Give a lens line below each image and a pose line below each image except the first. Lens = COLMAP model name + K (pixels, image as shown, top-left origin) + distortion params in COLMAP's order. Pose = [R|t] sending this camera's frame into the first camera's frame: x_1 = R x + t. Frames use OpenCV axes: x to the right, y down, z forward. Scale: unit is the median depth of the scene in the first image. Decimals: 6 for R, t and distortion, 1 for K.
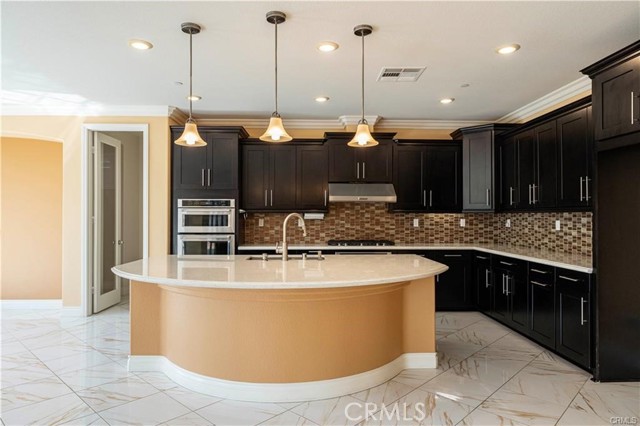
lens RADIAL K [[420.5, 0, 319.3], [0, 420.5, 212.6], [0, 0, 1]] dist [0.019176, -0.001021]
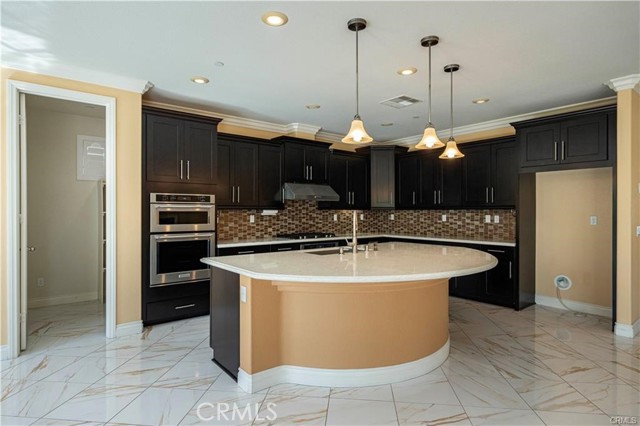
lens RADIAL K [[358.1, 0, 320.7], [0, 358.1, 212.1], [0, 0, 1]] dist [0.012499, -0.000028]
pose [[0.791176, -0.002512, 0.611583, -0.505800], [-0.003895, 0.999951, 0.009146, -0.001648], [-0.611576, -0.009618, 0.791127, 0.215583]]
